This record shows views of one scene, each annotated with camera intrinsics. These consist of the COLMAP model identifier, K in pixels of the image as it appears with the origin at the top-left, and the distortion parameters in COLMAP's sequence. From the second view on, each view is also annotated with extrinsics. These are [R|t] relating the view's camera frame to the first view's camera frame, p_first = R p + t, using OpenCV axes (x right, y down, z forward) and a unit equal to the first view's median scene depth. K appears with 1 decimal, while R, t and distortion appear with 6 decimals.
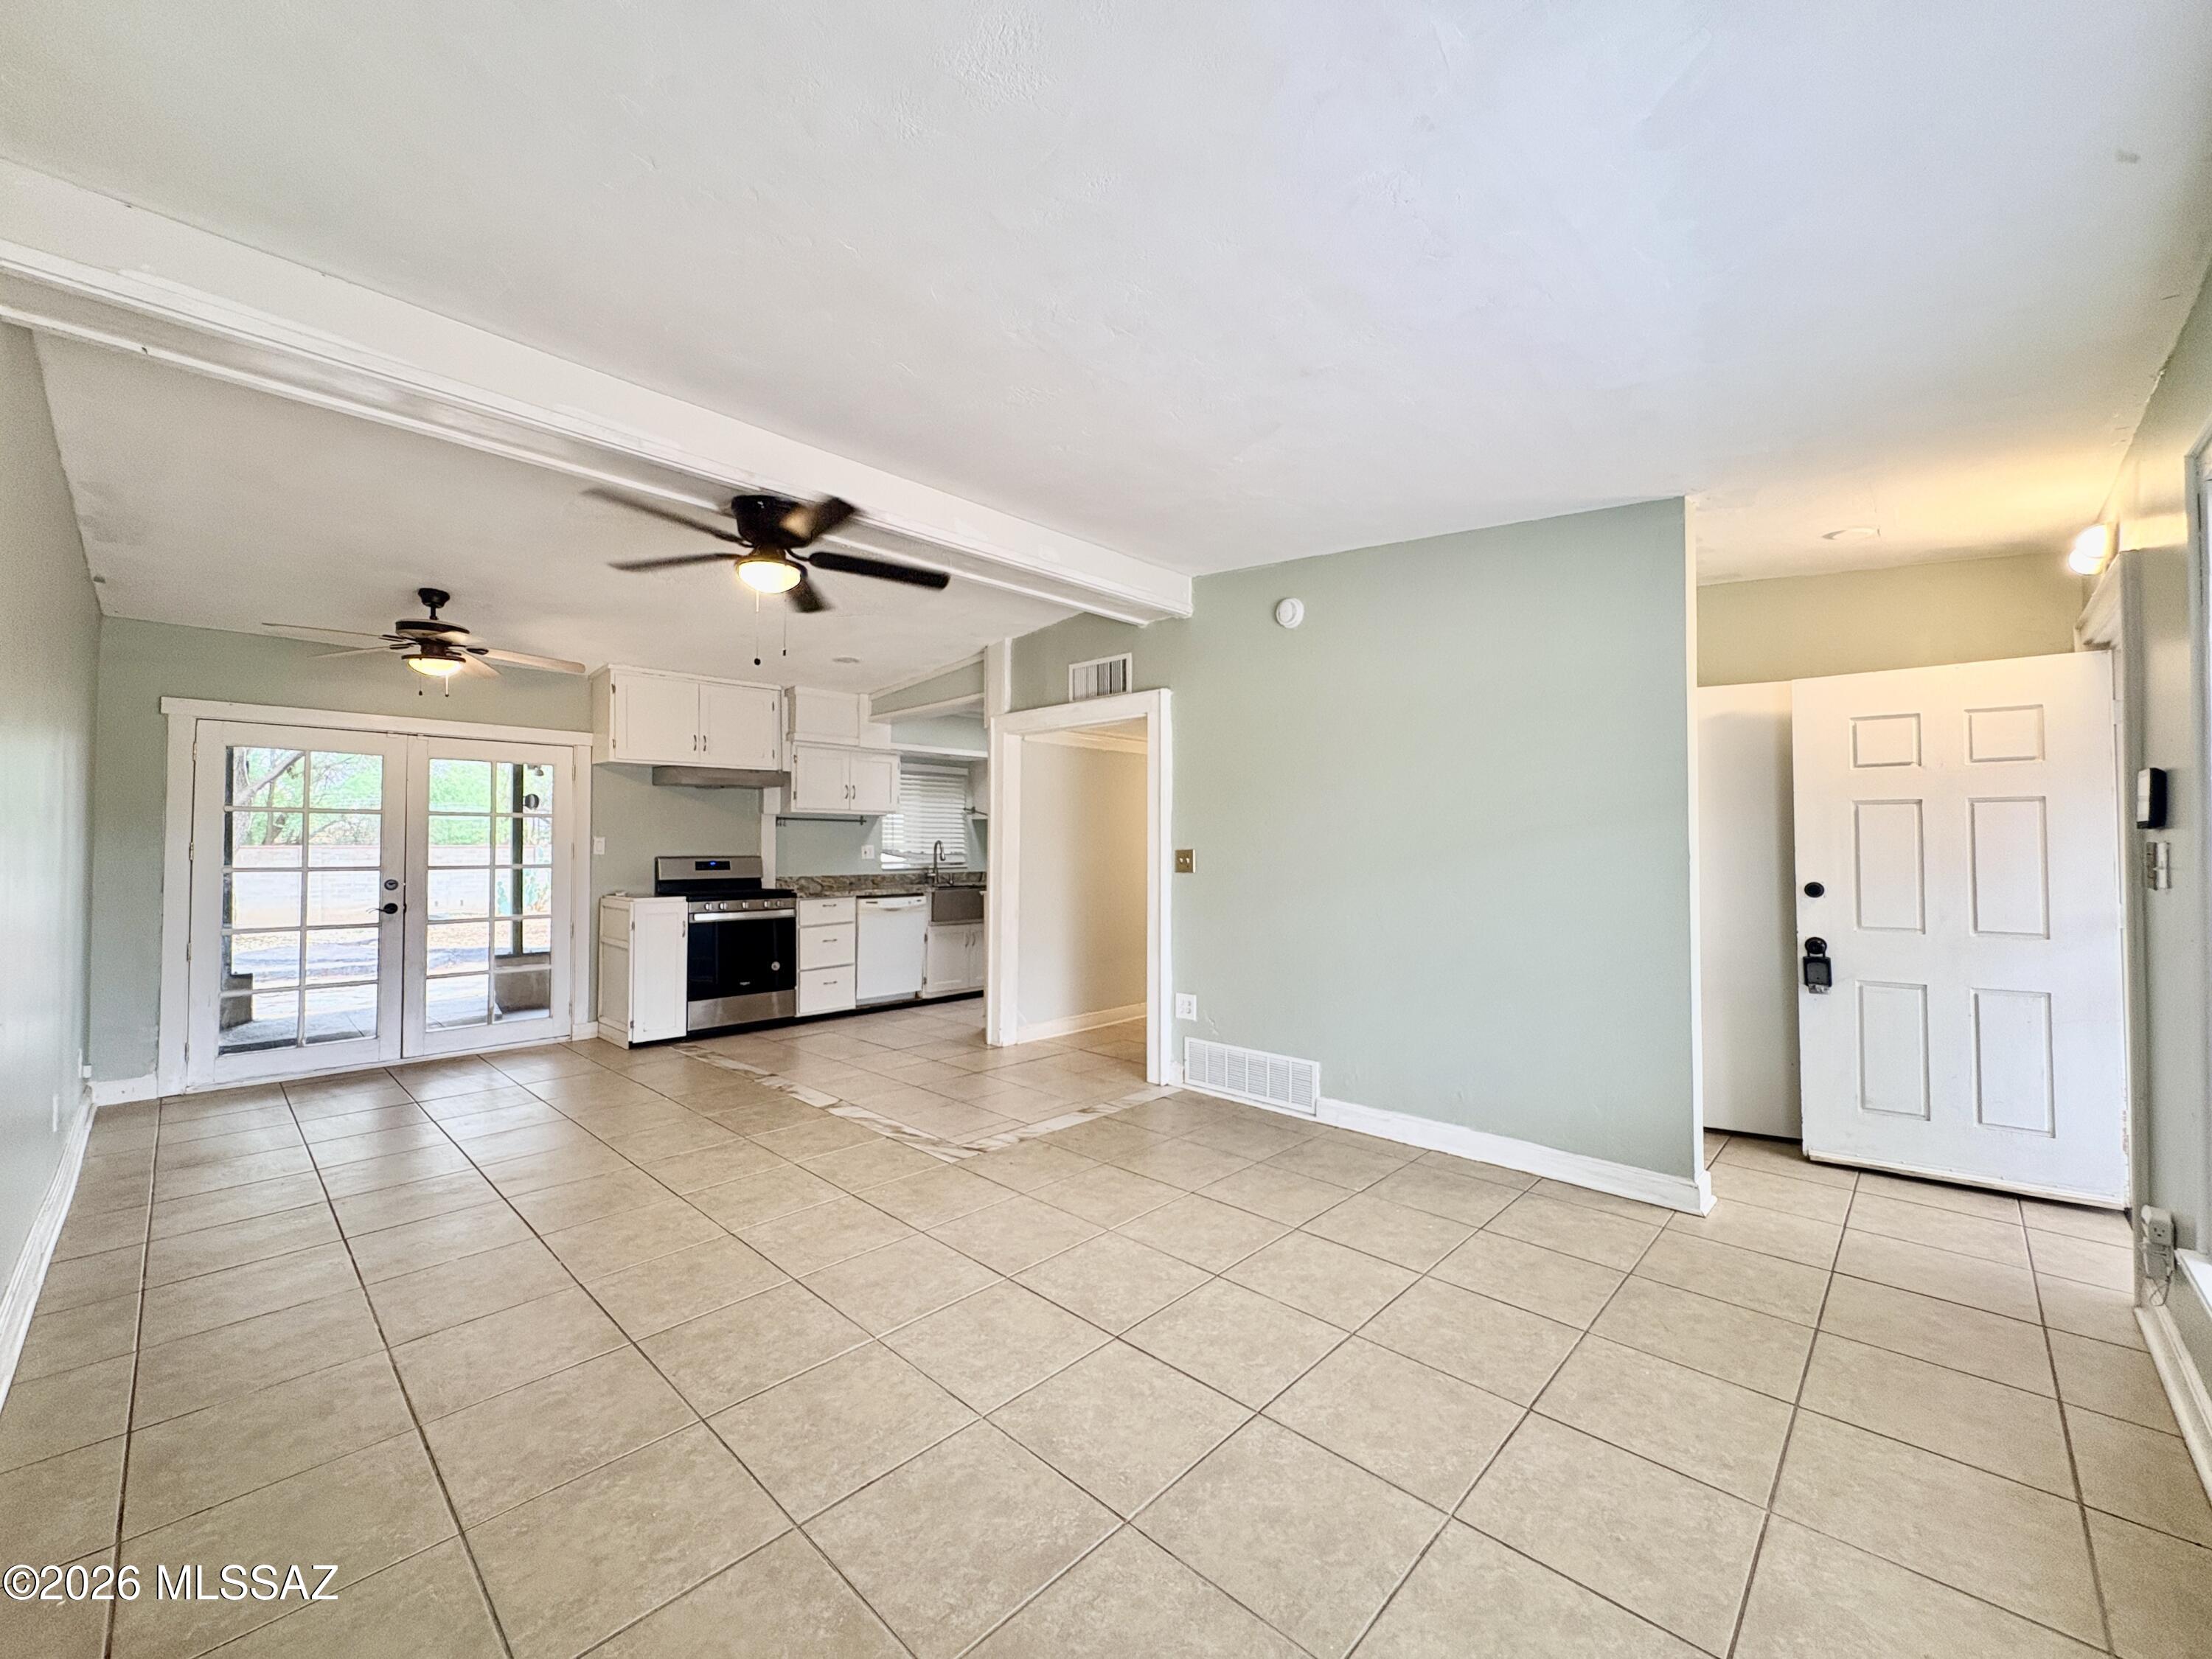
lens RADIAL K [[879.4, 0, 1106.8], [0, 879.4, 824.8], [0, 0, 1]] dist [0.000416, 0.000429]
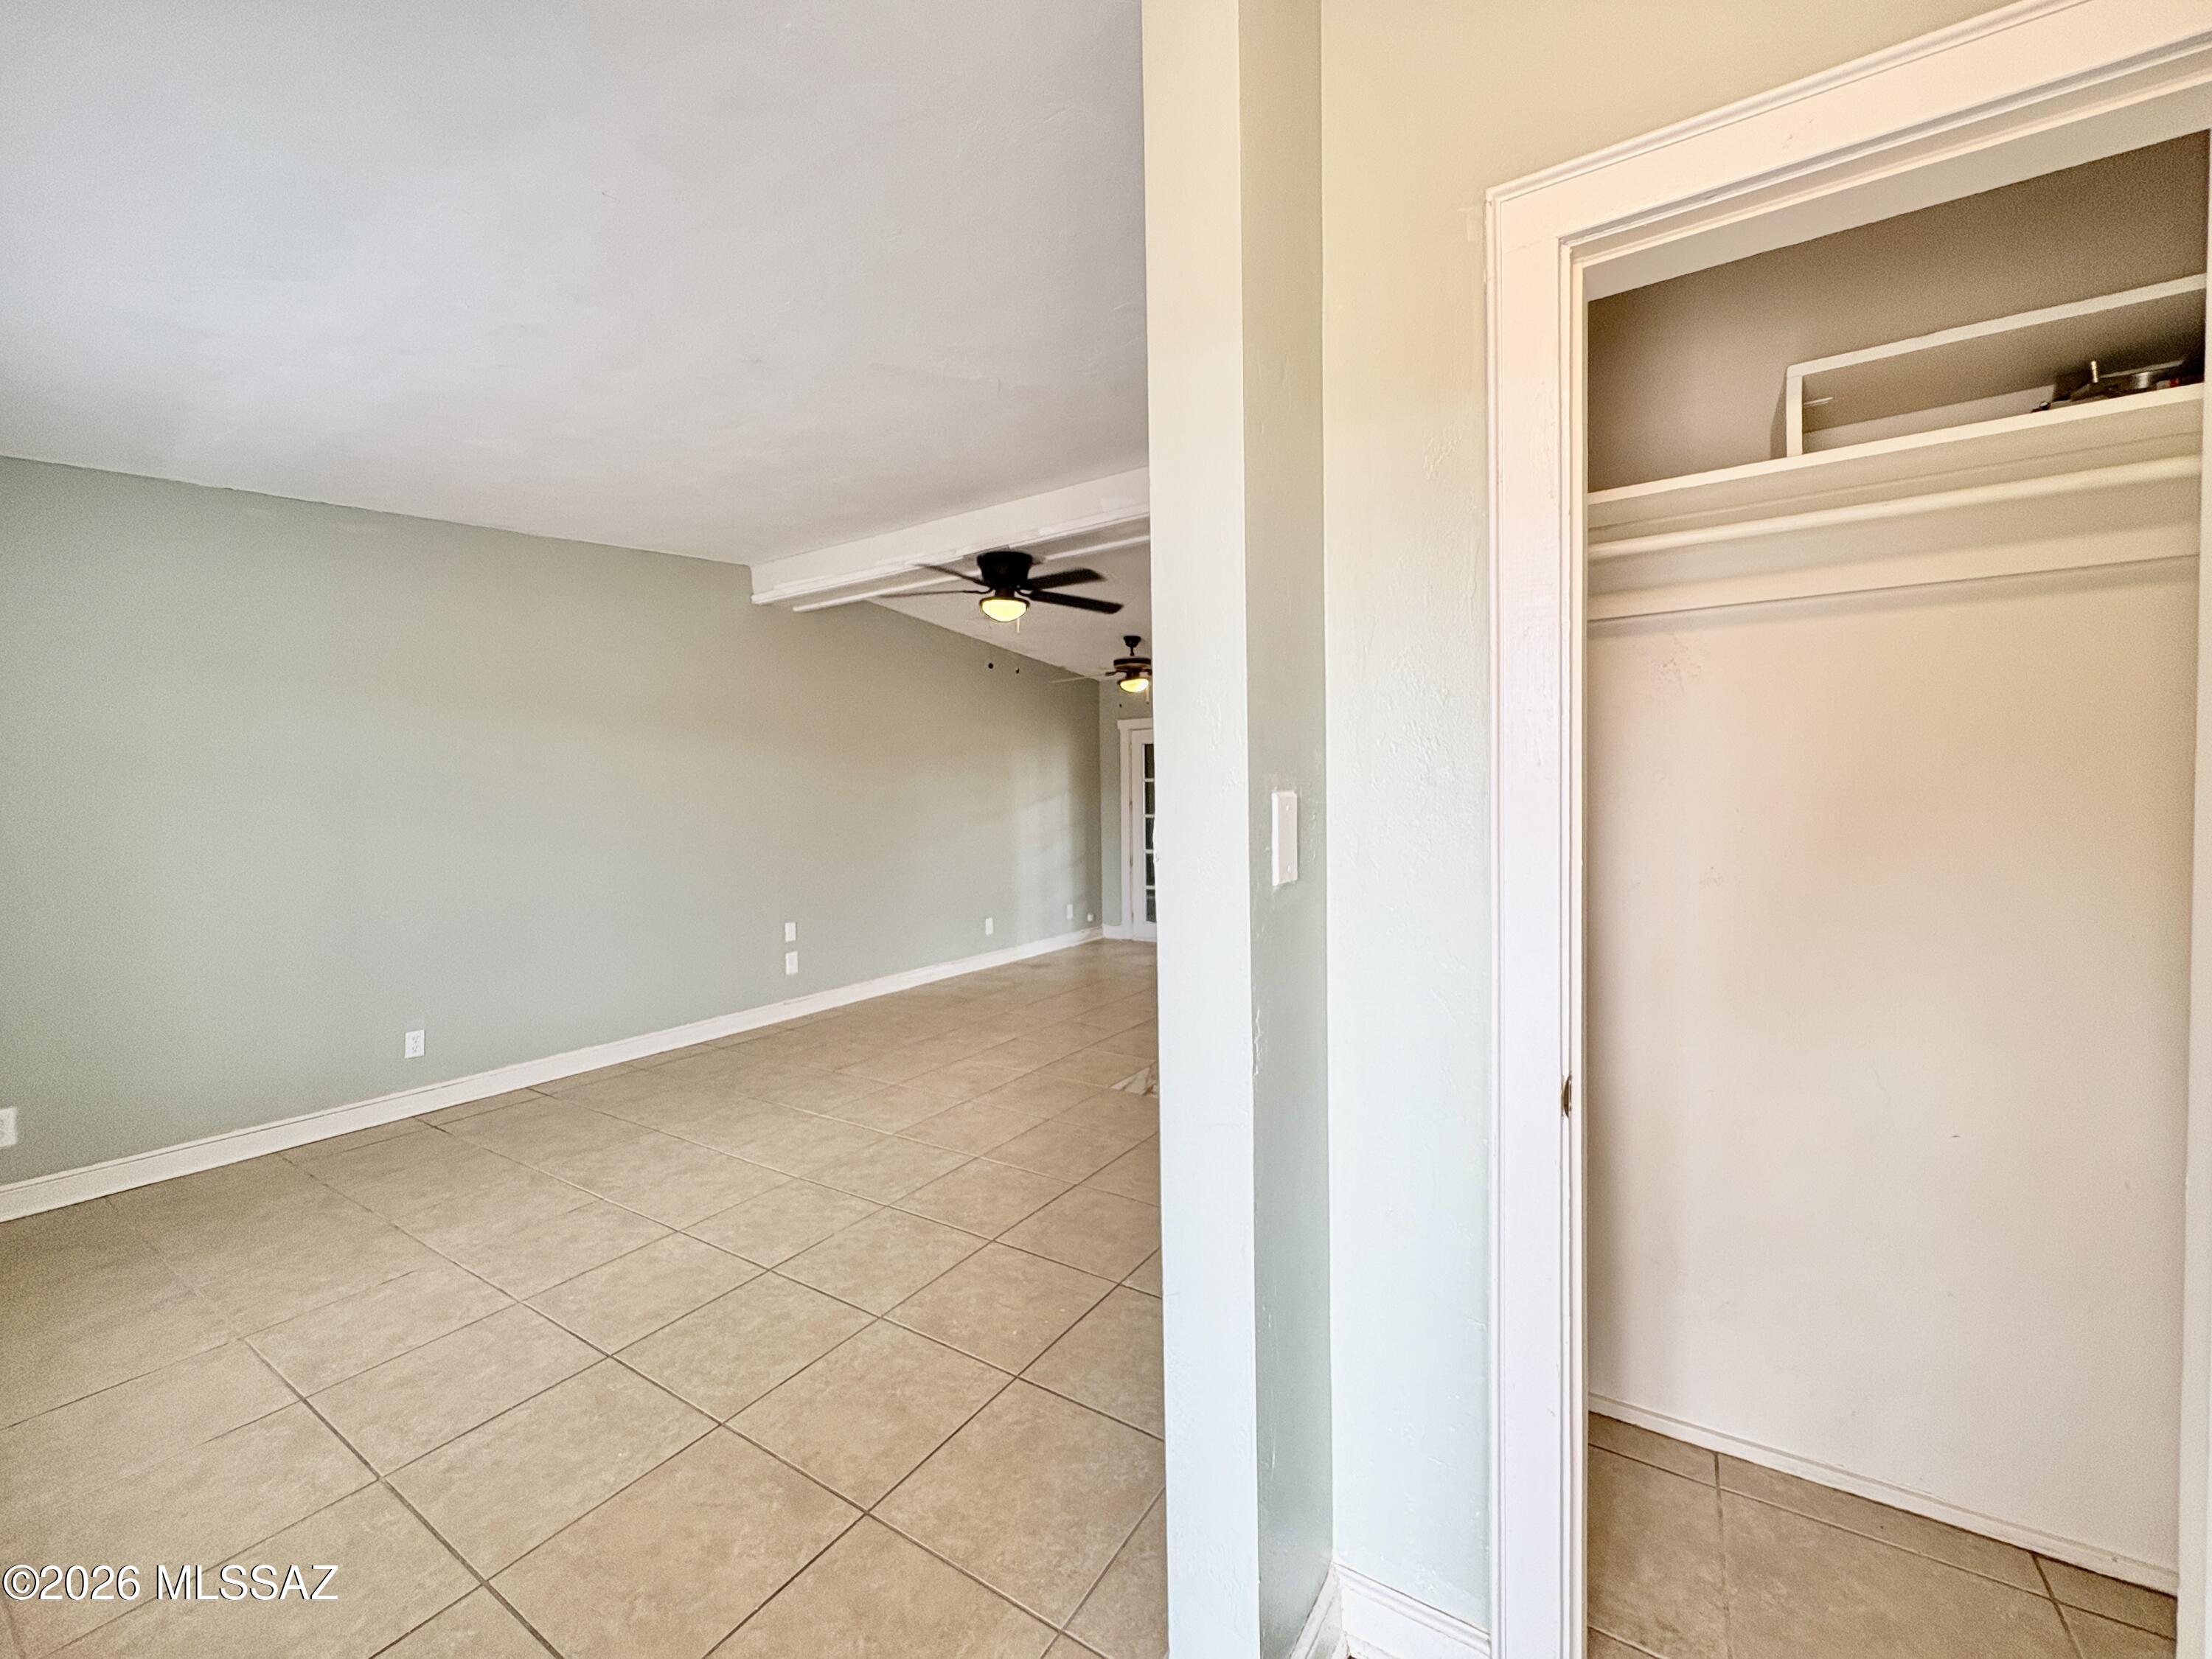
lens RADIAL K [[879.4, 0, 1107.0], [0, 879.4, 825.2], [0, 0, 1]] dist [0.000416, 0.000429]
pose [[0.189314, 0.023514, -0.981635, 0.688577], [0.039732, 0.998711, 0.031586, 0.012153], [0.981112, -0.044982, 0.188136, 0.607250]]
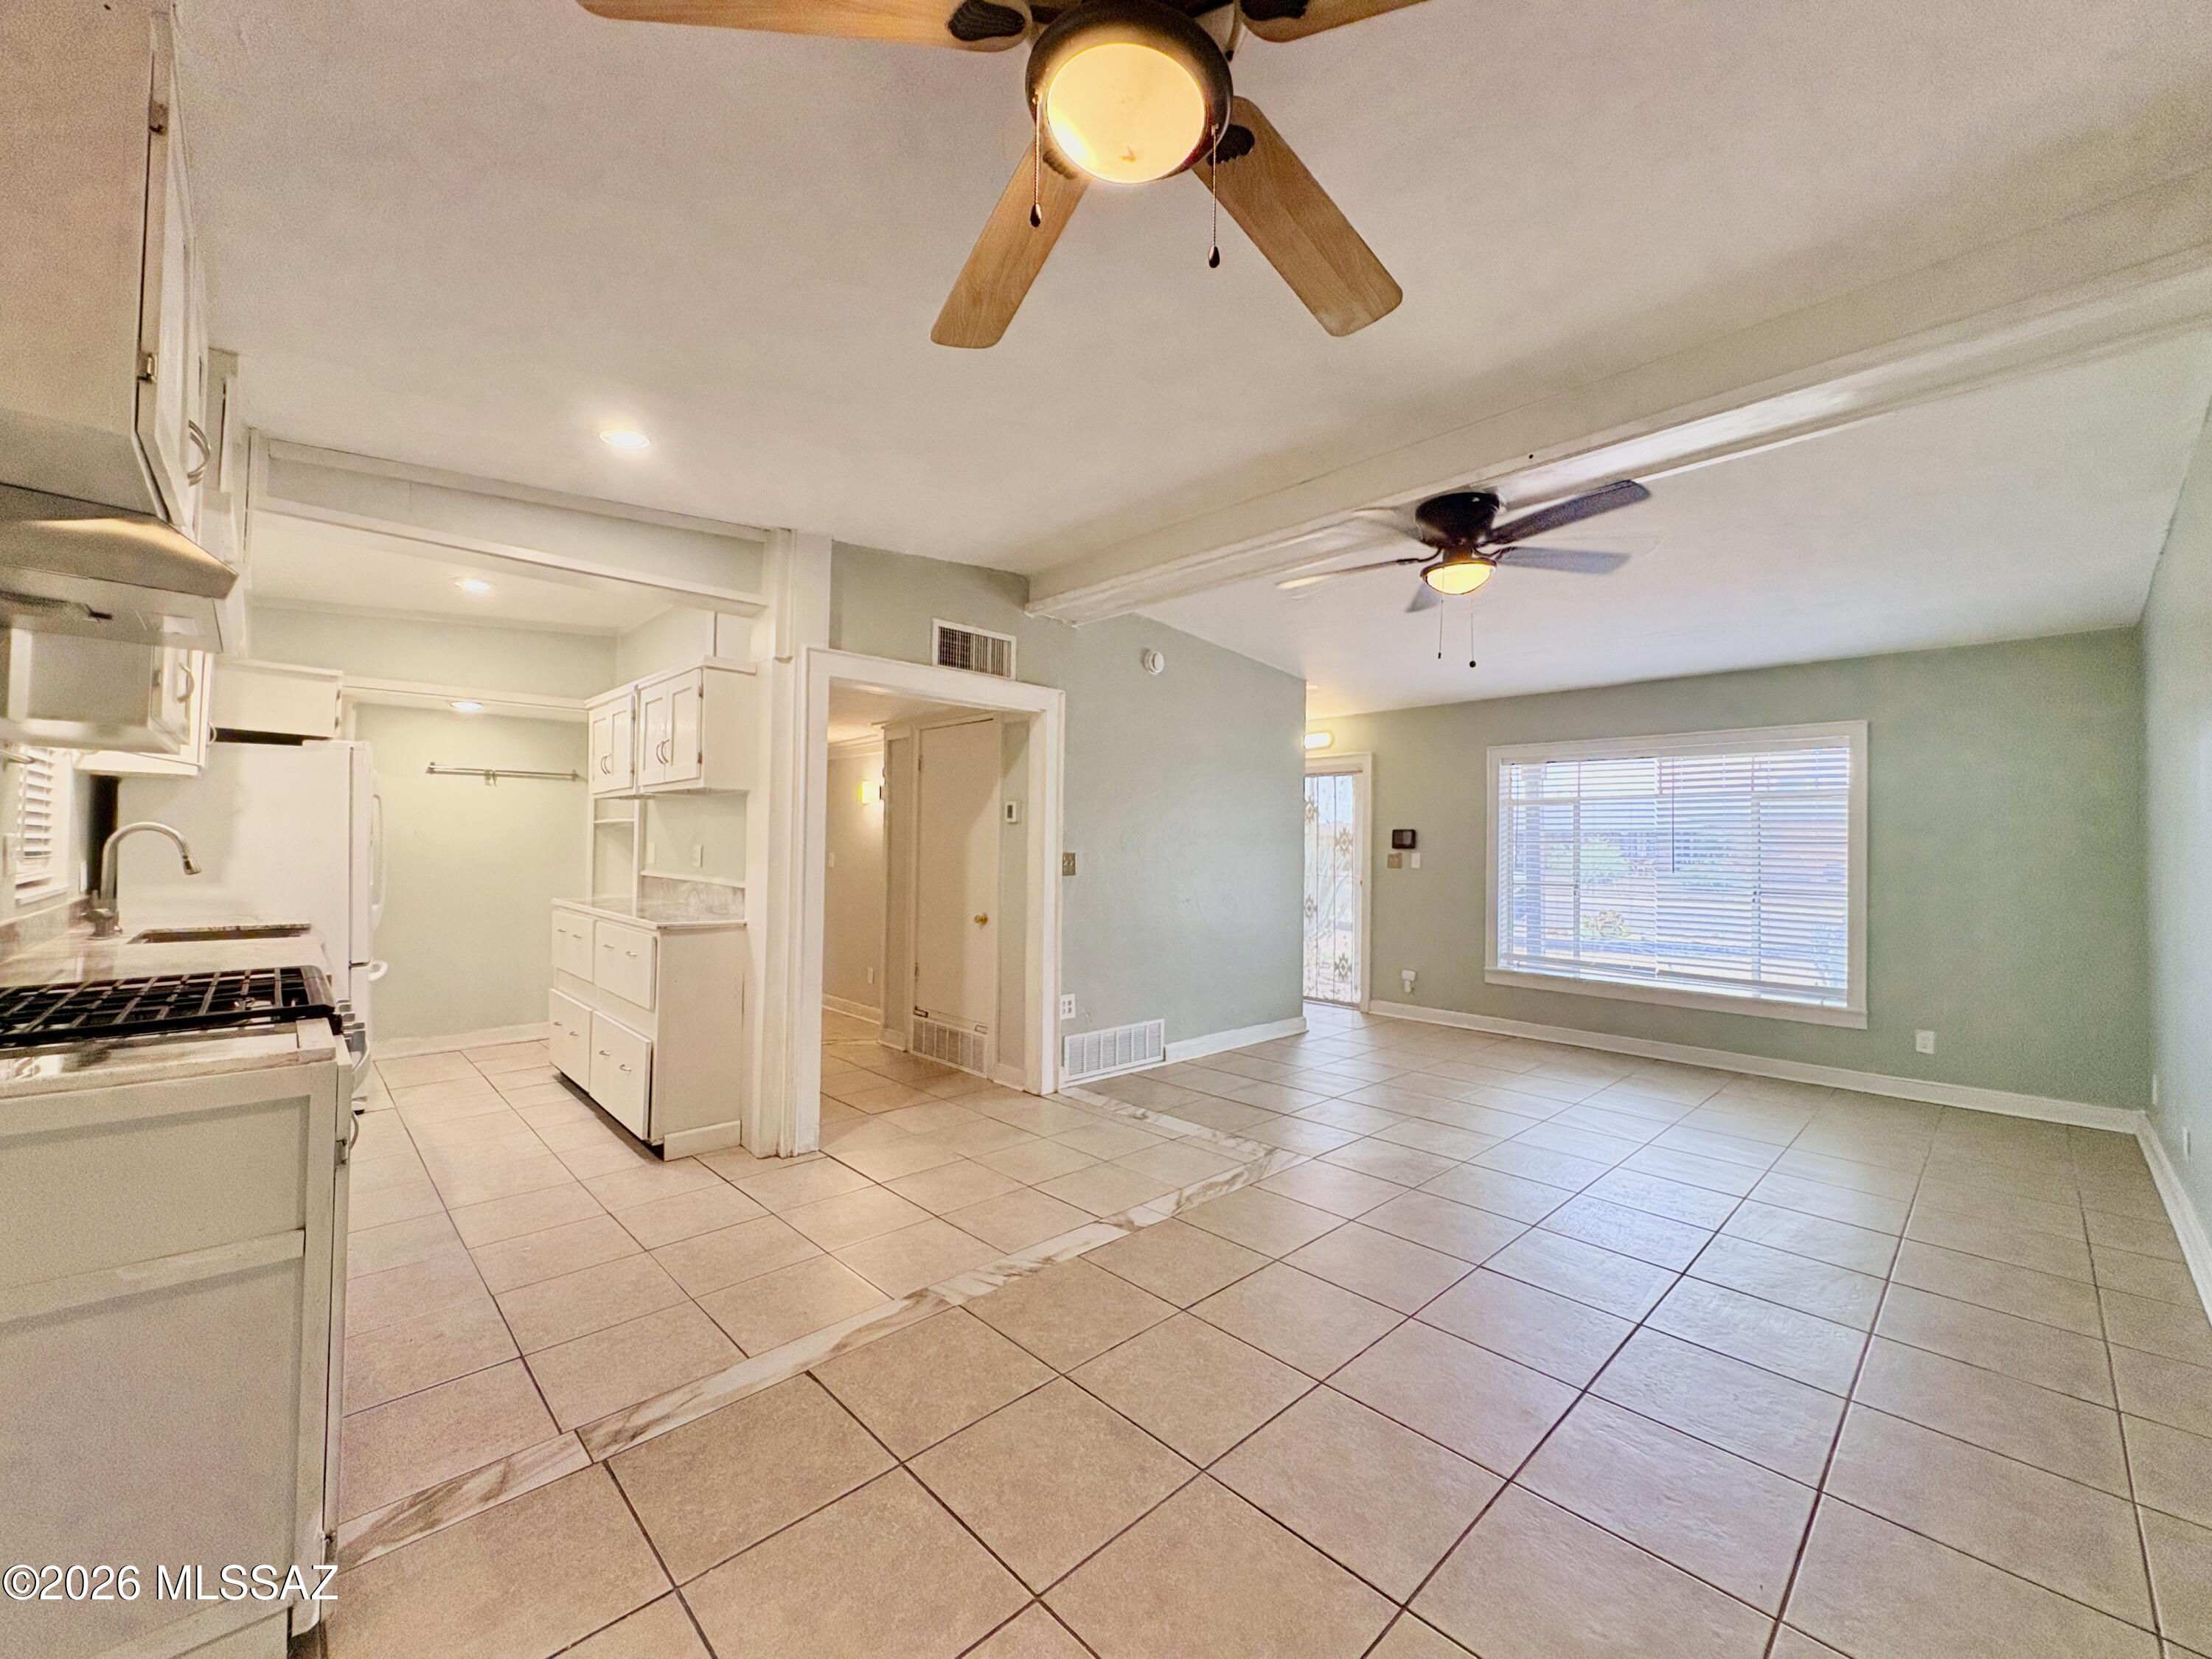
lens RADIAL K [[879.4, 0, 1108.0], [0, 879.4, 826.5], [0, 0, 1]] dist [0.000416, 0.000429]
pose [[0.042841, 0.027172, 0.998712, -0.933824], [-0.037628, 0.998965, -0.025565, 0.022008], [-0.998373, -0.036484, 0.043819, 0.915772]]
